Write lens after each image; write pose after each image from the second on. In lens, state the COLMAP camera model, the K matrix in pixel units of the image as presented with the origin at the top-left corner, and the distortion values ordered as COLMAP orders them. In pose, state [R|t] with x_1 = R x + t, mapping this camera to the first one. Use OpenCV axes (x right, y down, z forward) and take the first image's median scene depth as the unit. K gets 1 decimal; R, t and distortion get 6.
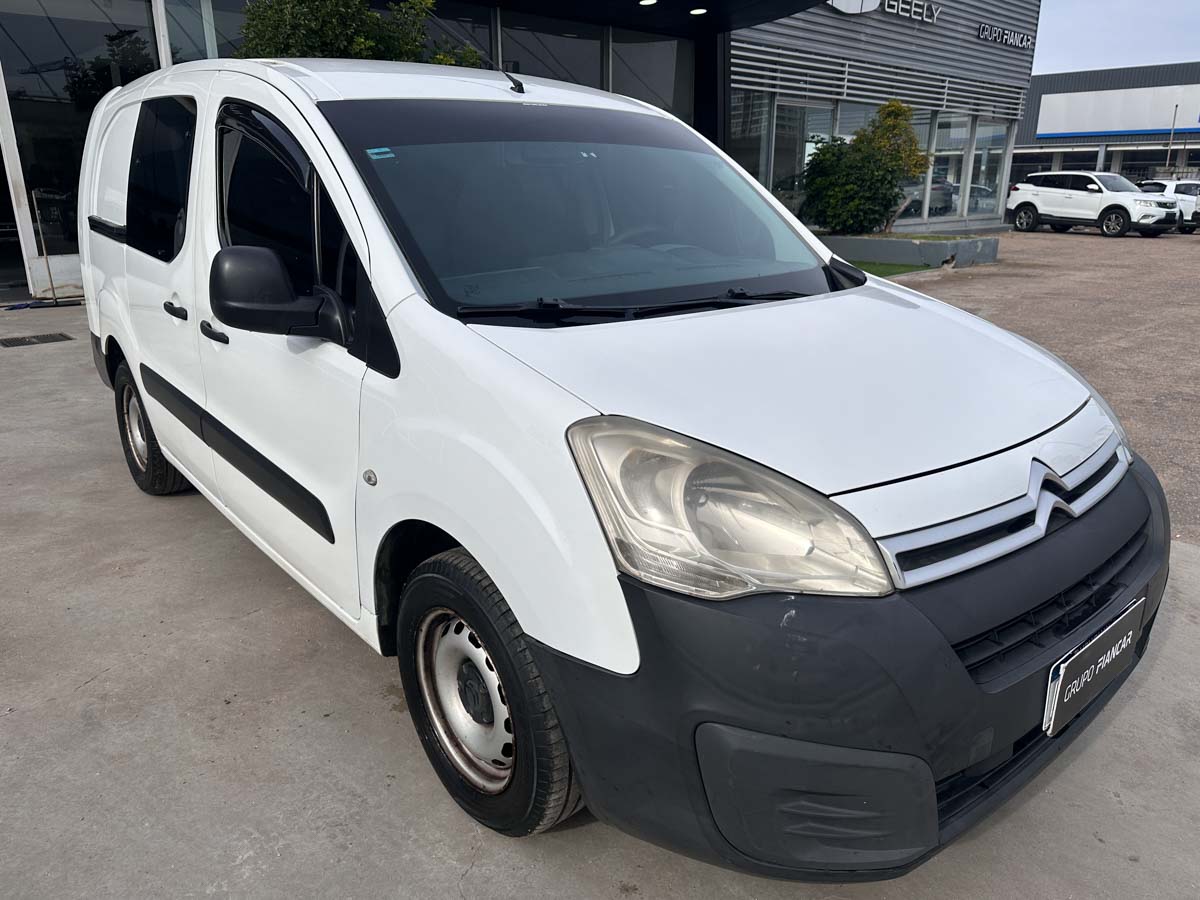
lens RADIAL K [[848.0, 0, 590.5], [0, 848.0, 447.5], [0, 0, 1]] dist [0.035690, -0.038774]
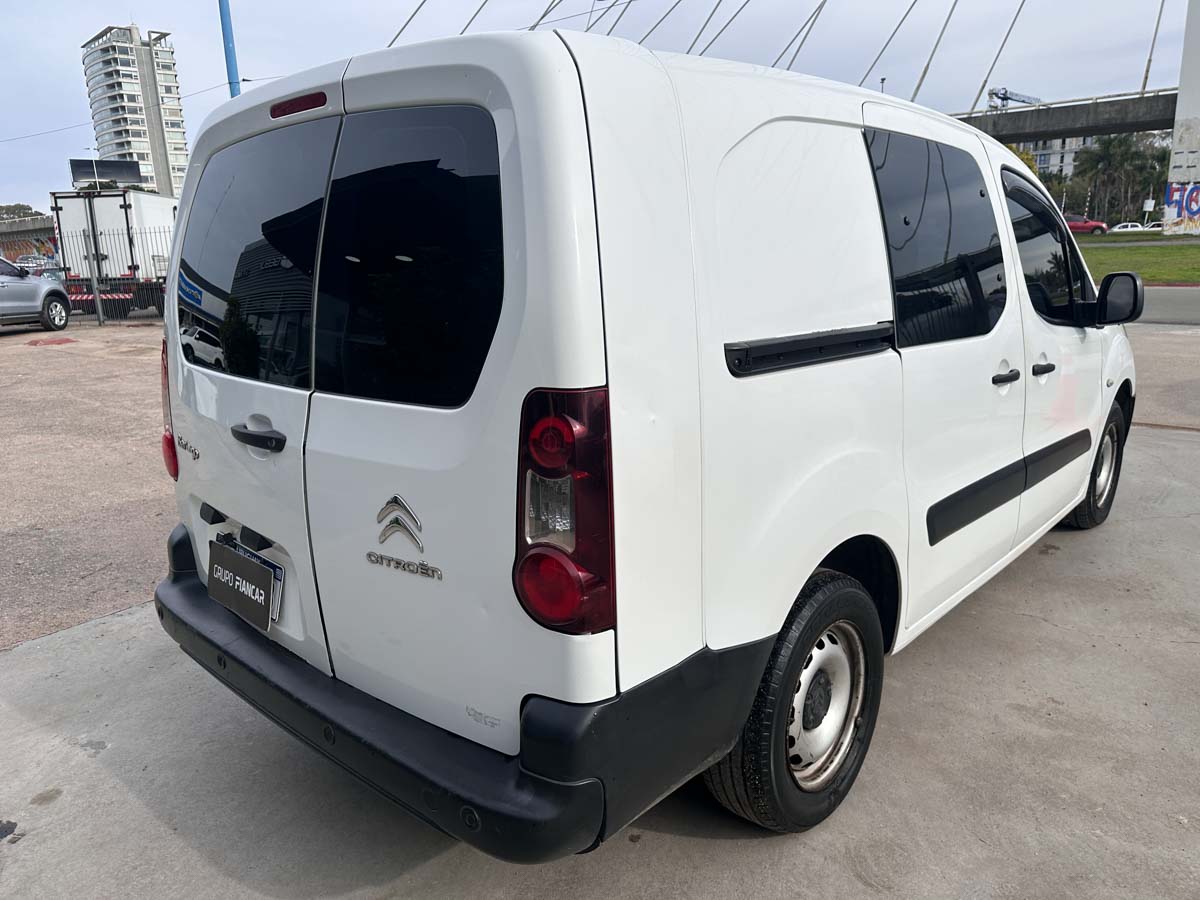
lens RADIAL K [[852.0, 0, 590.2], [0, 852.0, 460.3], [0, 0, 1]] dist [0.032144, -0.037475]
pose [[-0.131704, -0.245199, 0.960485, -0.946189], [0.325838, 0.904378, 0.275555, -0.342759], [-0.936207, 0.349254, -0.039215, 1.054948]]
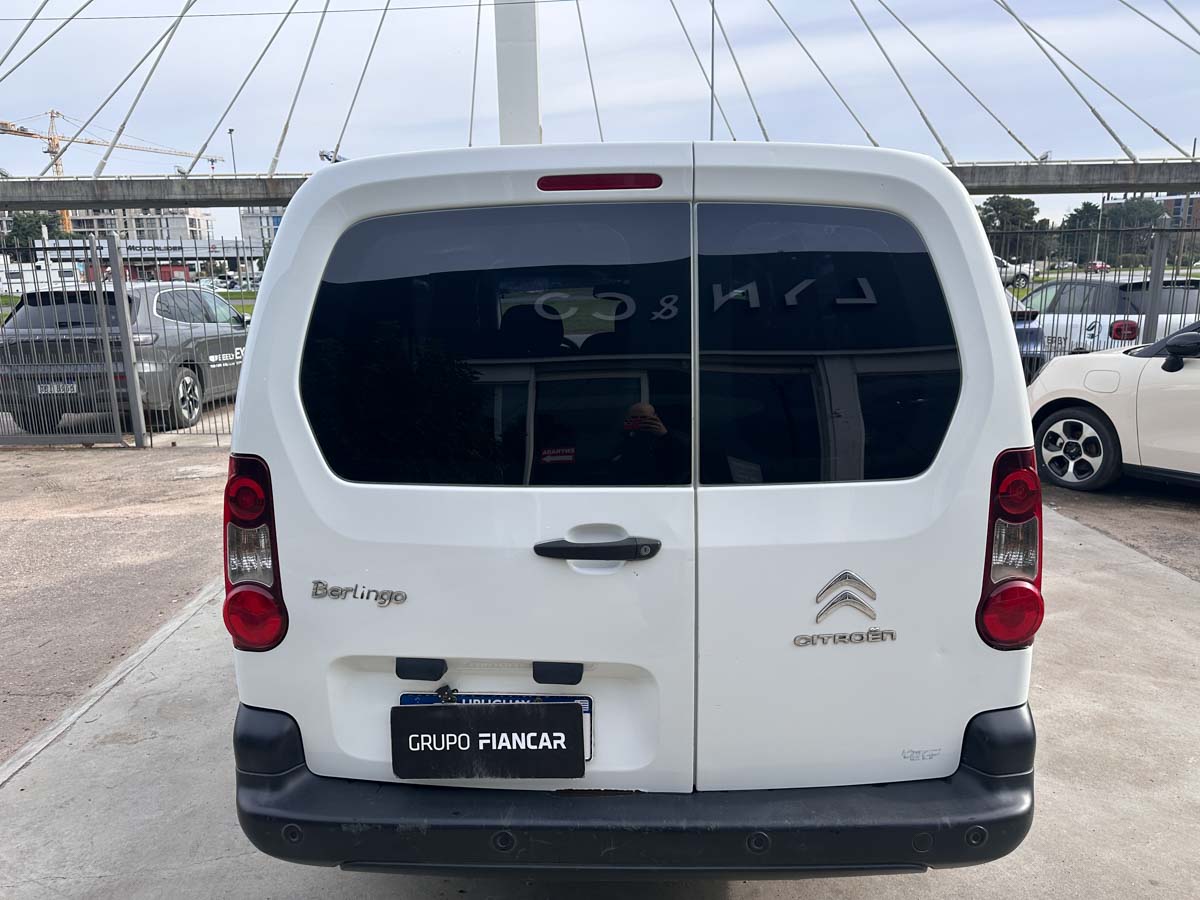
lens RADIAL K [[858.2, 0, 600.0], [0, 858.2, 450.0], [0, 0, 1]] dist [0.003486, -0.007872]
pose [[-0.744776, -0.122591, 0.655958, -0.737395], [0.212825, 0.888013, 0.407601, -0.489428], [-0.632467, 0.443176, -0.635280, 1.431553]]
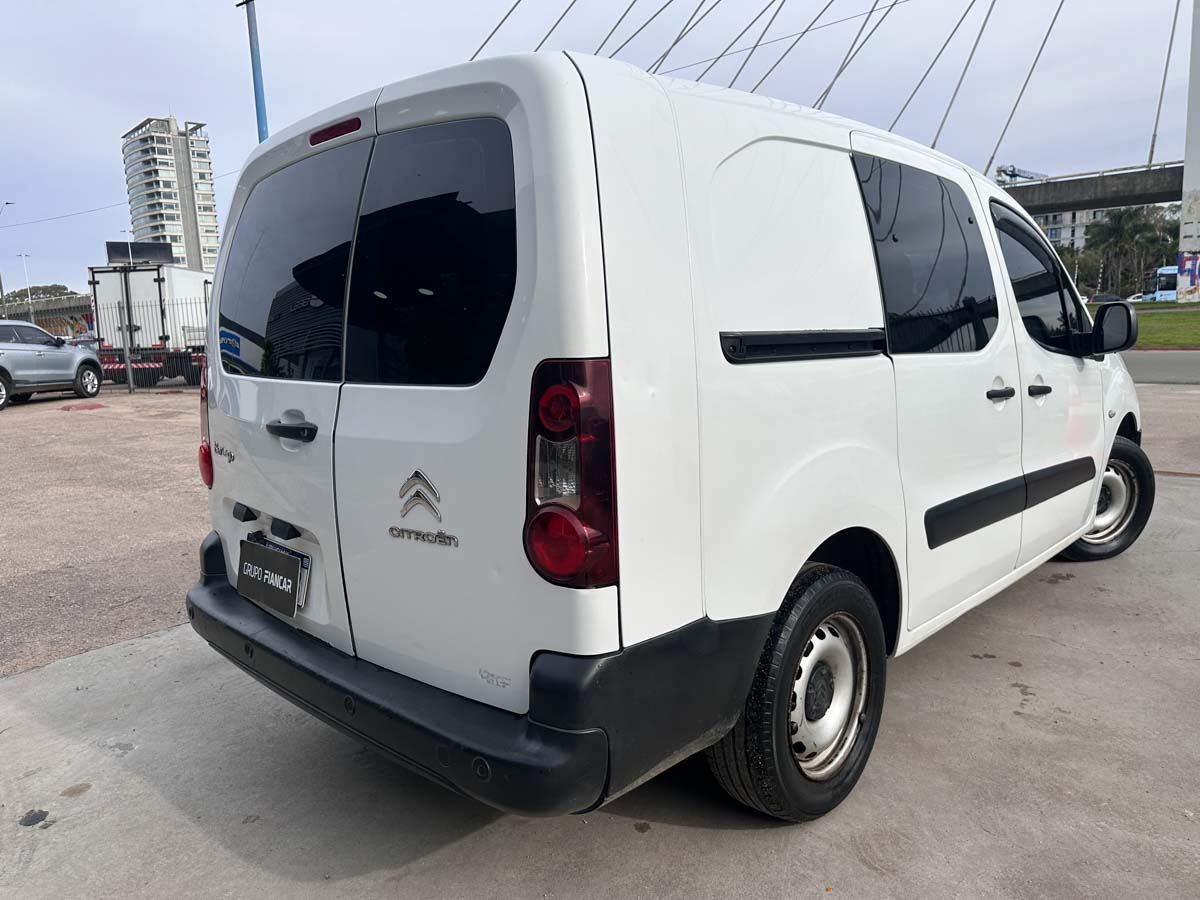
lens RADIAL K [[851.4, 0, 581.5], [0, 851.4, 461.4], [0, 0, 1]] dist [0.041744, -0.052178]
pose [[-0.103966, -0.164616, 0.980863, -0.986349], [0.333800, 0.923230, 0.190324, -0.307064], [-0.936893, 0.347200, -0.041035, 1.067915]]
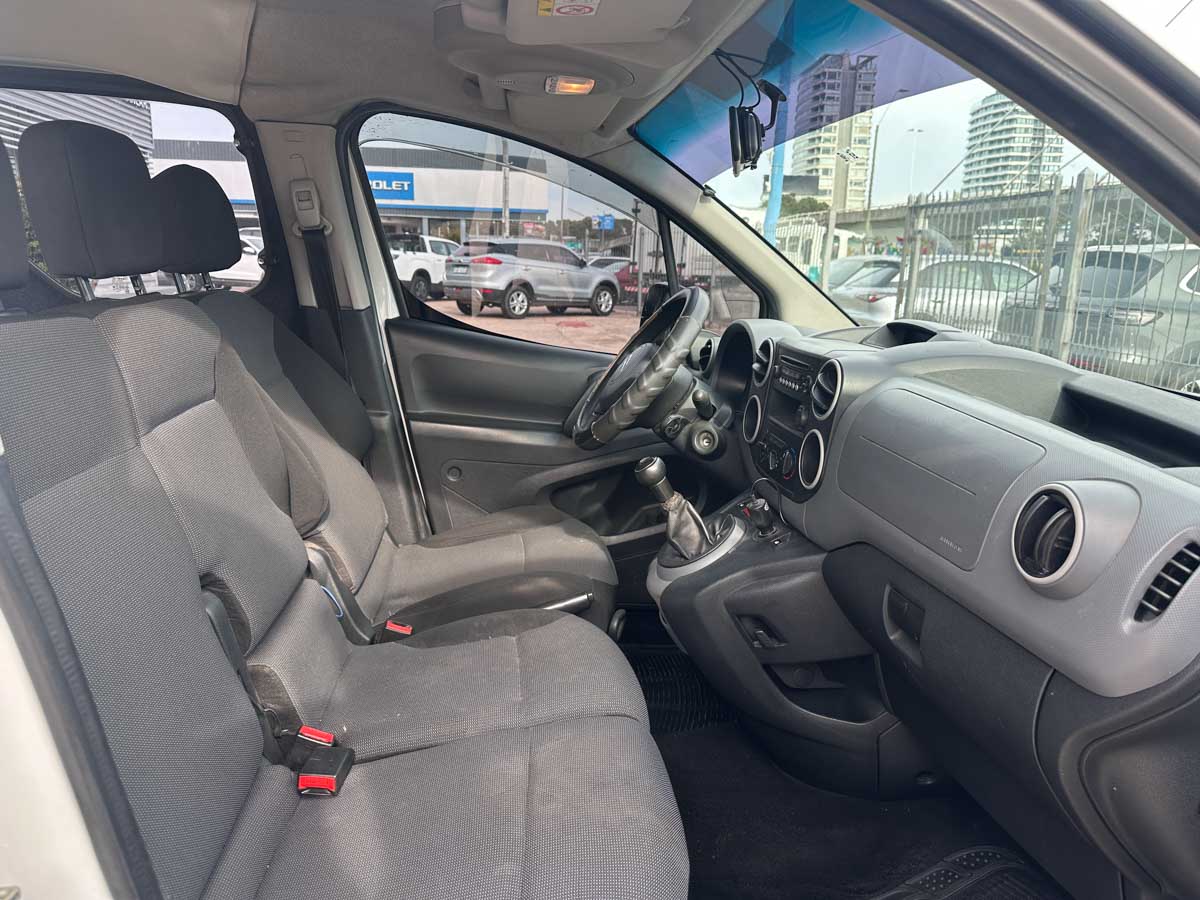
lens RADIAL K [[838.3, 0, 573.2], [0, 838.3, 445.0], [0, 0, 1]] dist [0.047319, -0.073120]
pose [[0.581296, -0.167311, 0.796305, -0.321501], [0.221950, 0.974125, 0.042651, -0.141300], [-0.782837, 0.151947, 0.603389, 0.518999]]
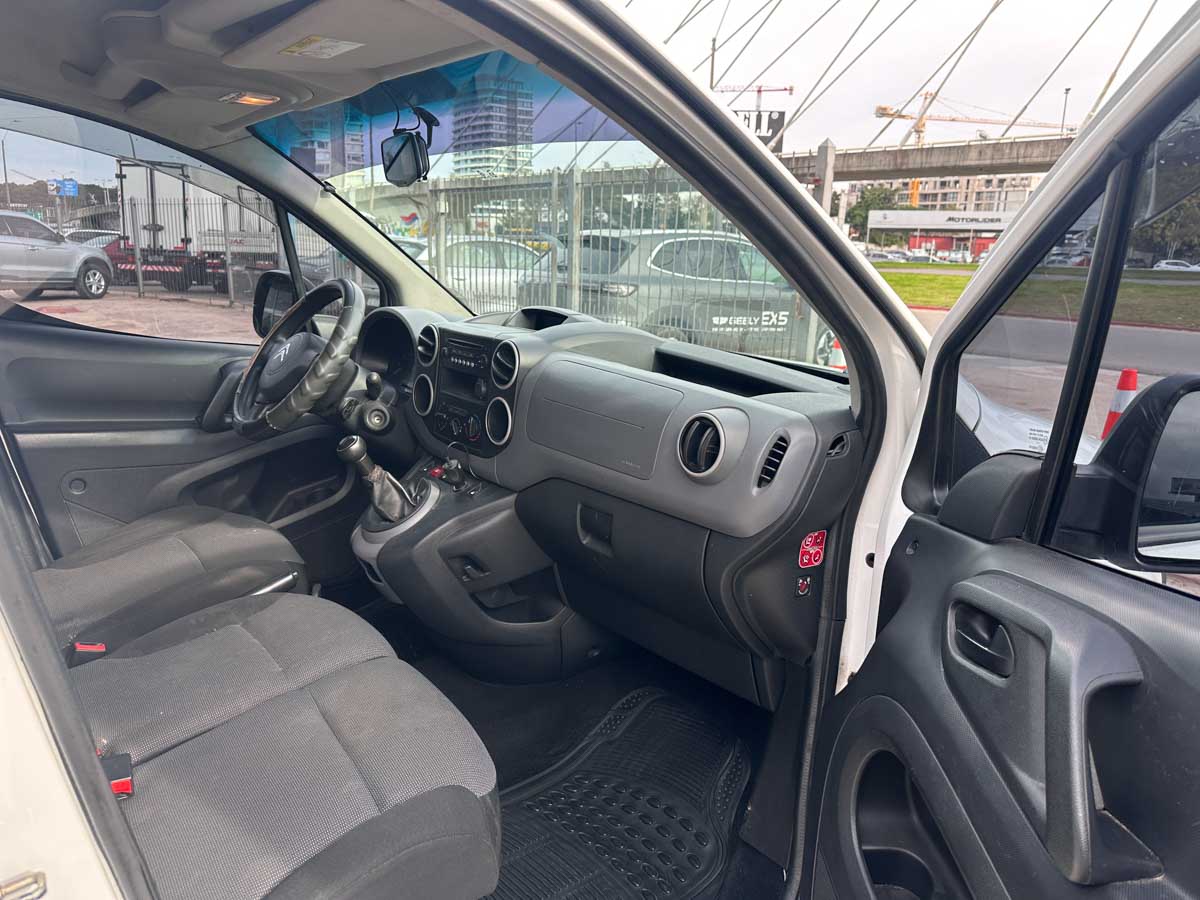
lens RADIAL K [[848.0, 0, 590.5], [0, 848.0, 447.5], [0, 0, 1]] dist [0.035690, -0.038774]
pose [[0.049743, -0.232060, 0.971429, -0.400075], [0.269226, 0.939745, 0.210705, -0.161722], [-0.961792, 0.251053, 0.109223, 0.555366]]
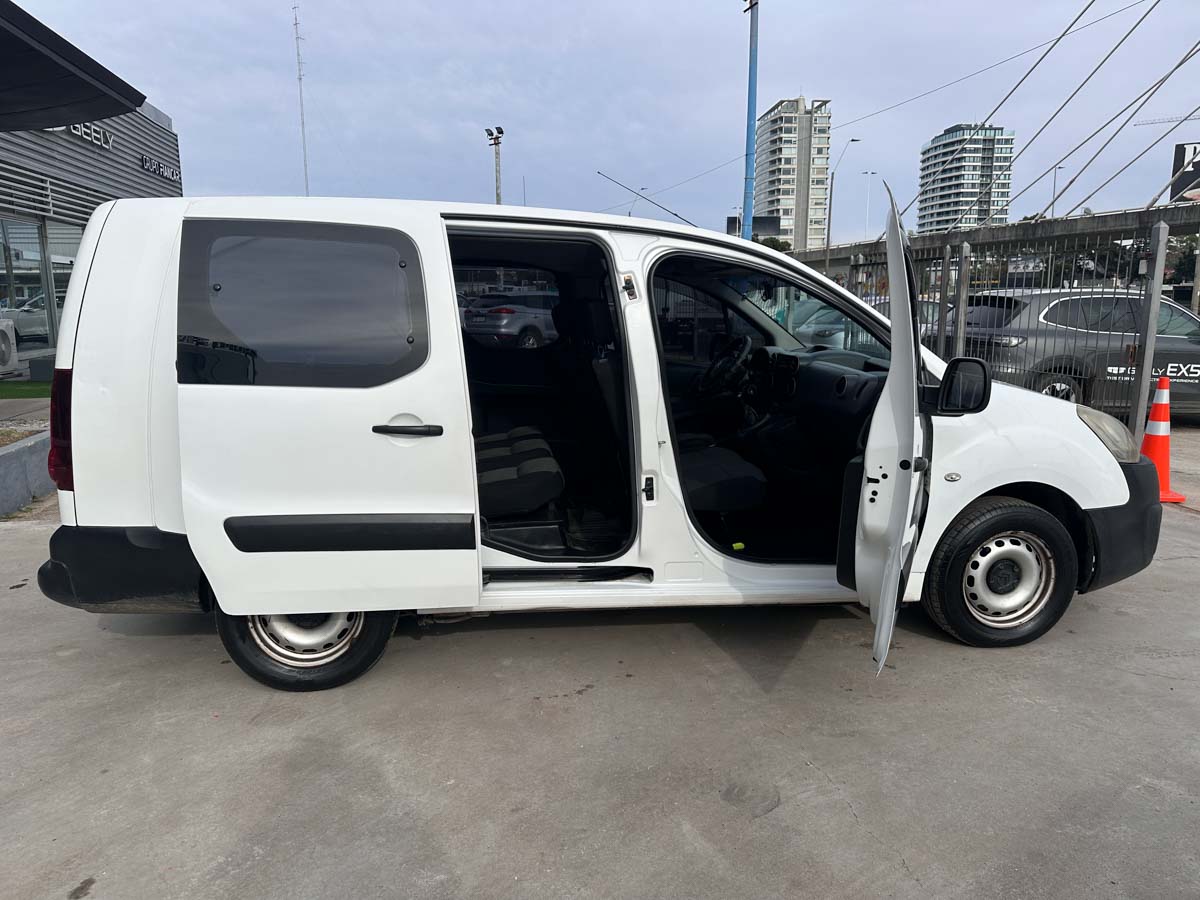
lens RADIAL K [[844.8, 0, 581.2], [0, 844.8, 455.1], [0, 0, 1]] dist [0.042741, -0.050431]
pose [[0.542363, -0.157124, 0.825321, -0.979158], [0.255389, 0.966702, 0.016210, -0.107039], [-0.800387, 0.201986, 0.564431, 0.295043]]
